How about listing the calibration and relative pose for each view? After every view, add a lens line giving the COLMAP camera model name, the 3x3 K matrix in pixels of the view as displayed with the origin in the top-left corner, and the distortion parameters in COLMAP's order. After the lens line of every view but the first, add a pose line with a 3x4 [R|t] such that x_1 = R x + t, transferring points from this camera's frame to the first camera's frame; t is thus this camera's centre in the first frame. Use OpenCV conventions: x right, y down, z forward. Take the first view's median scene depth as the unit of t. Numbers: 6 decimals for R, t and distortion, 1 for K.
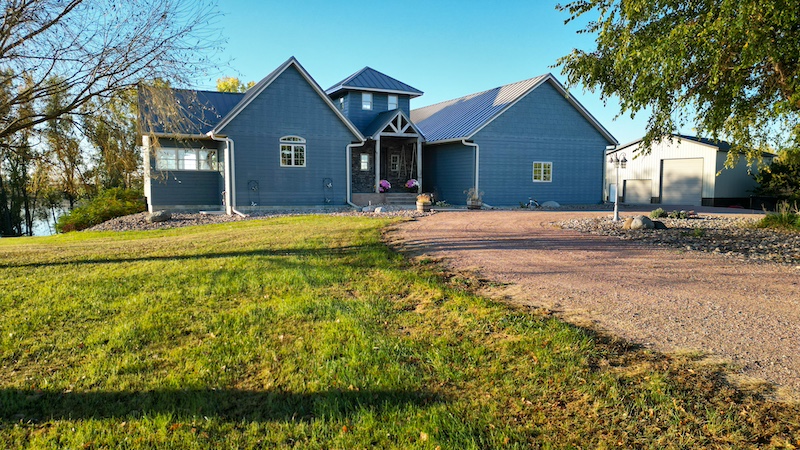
lens RADIAL K [[554.6, 0, 399.4], [0, 554.6, 227.1], [0, 0, 1]] dist [0.008408, 0.016200]
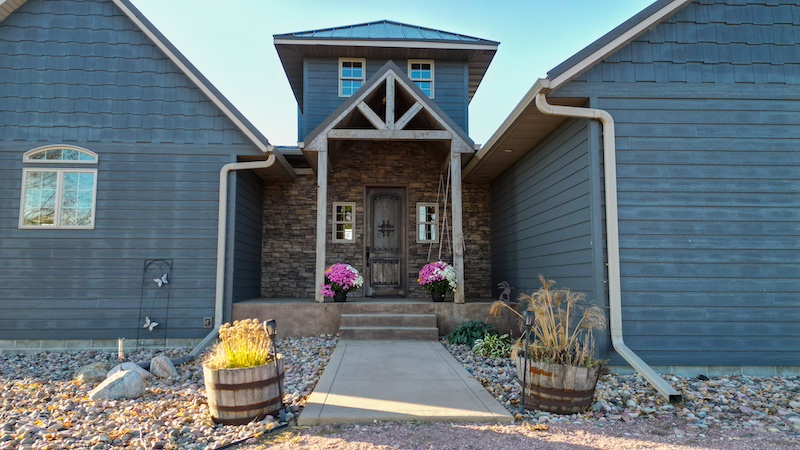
lens RADIAL K [[554.6, 0, 397.8], [0, 554.6, 221.6], [0, 0, 1]] dist [0.008408, 0.016200]
pose [[0.924574, -0.049476, -0.377777, 0.136854], [-0.022214, 0.982846, -0.183085, -0.048709], [0.380355, 0.177668, 0.907615, 0.701276]]
